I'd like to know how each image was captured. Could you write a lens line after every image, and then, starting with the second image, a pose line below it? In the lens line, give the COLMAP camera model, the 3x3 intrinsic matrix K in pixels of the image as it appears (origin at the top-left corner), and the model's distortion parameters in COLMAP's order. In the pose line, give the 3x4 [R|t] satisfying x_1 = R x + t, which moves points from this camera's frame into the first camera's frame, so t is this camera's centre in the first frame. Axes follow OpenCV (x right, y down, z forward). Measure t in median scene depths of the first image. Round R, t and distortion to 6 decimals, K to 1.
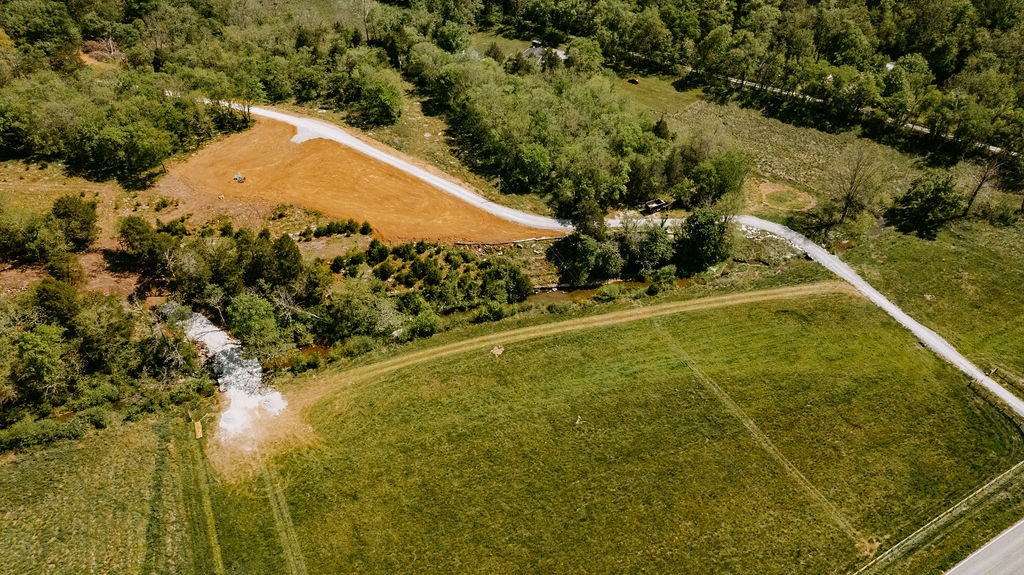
lens RADIAL K [[721.6, 0, 515.2], [0, 721.6, 283.1], [0, 0, 1]] dist [-0.034016, 0.045075]
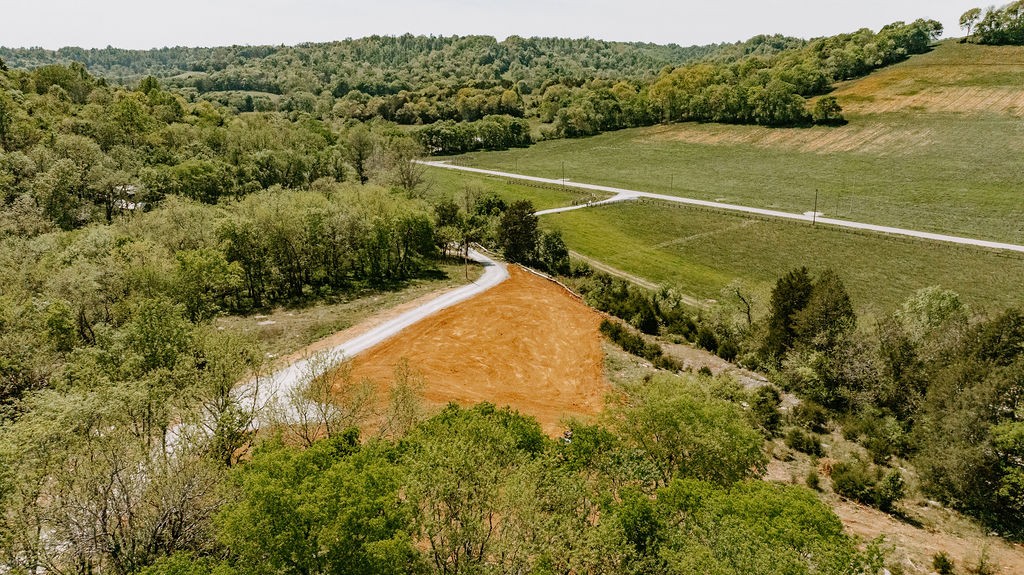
lens RADIAL K [[721.6, 0, 515.2], [0, 721.6, 283.1], [0, 0, 1]] dist [-0.034016, 0.045075]
pose [[-0.229162, -0.280041, 0.932235, -0.720436], [0.626110, 0.690896, 0.361454, -0.358592], [-0.745299, 0.666513, 0.017009, 1.055145]]
